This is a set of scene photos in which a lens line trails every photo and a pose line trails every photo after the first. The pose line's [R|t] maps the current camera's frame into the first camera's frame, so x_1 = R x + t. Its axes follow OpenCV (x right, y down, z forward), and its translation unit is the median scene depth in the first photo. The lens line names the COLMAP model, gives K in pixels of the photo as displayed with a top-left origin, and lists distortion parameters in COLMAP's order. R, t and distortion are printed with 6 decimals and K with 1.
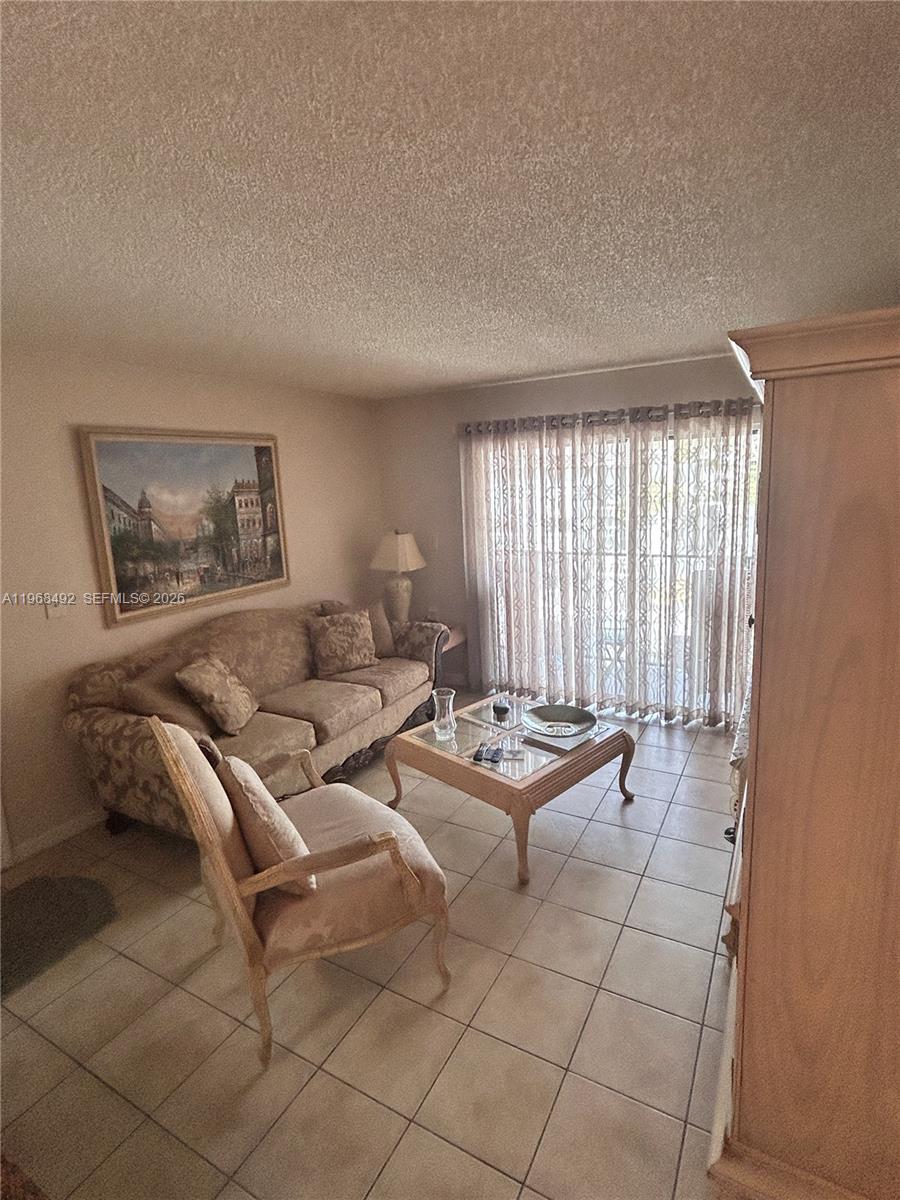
lens RADIAL K [[607.4, 0, 450.0], [0, 607.4, 597.1], [0, 0, 1]] dist [0.002553, 0.000175]
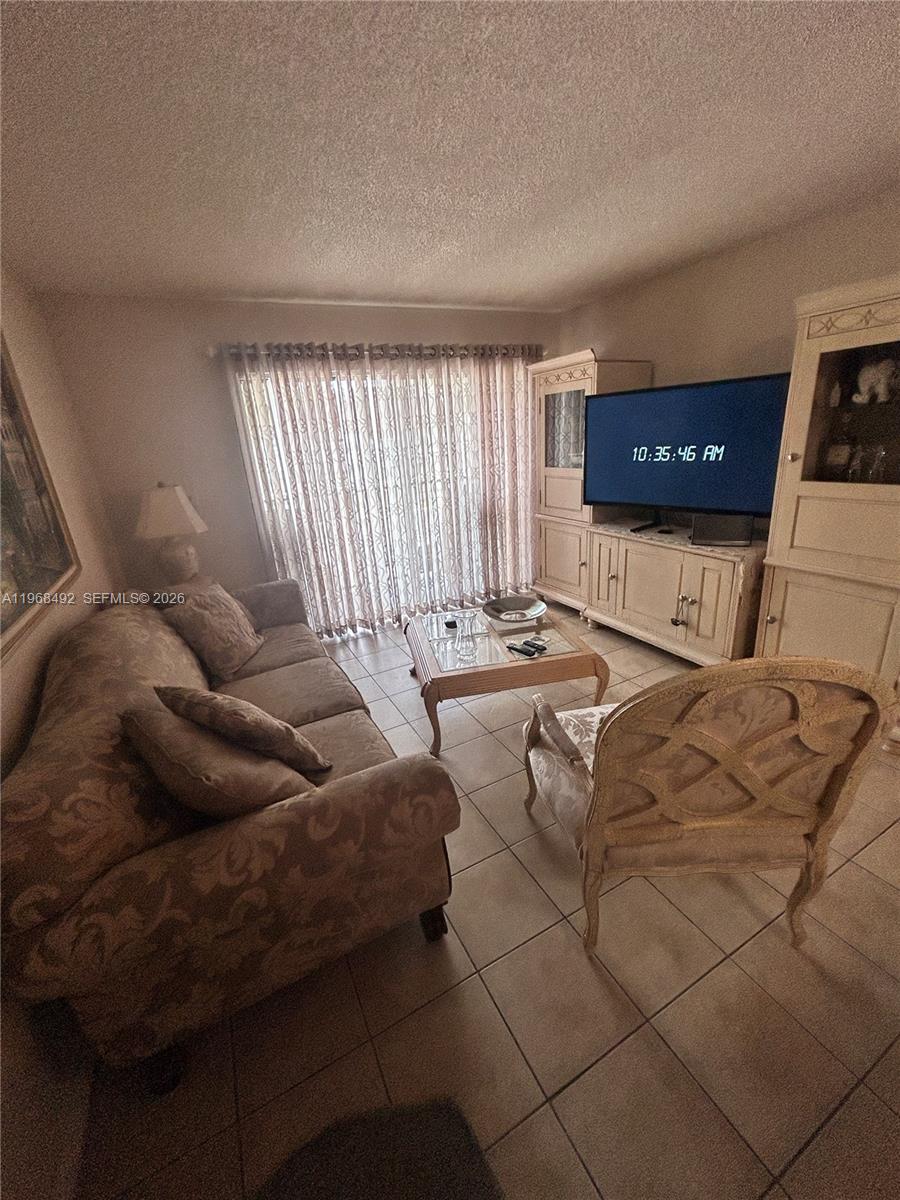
lens RADIAL K [[484.0, 0, 450.8], [0, 484.0, 599.3], [0, 0, 1]] dist [0.000822, 0.000105]
pose [[0.544455, -0.274475, 0.792611, -0.513397], [0.206955, 0.959689, 0.190173, -0.014401], [-0.812858, 0.060494, 0.579312, 0.459562]]
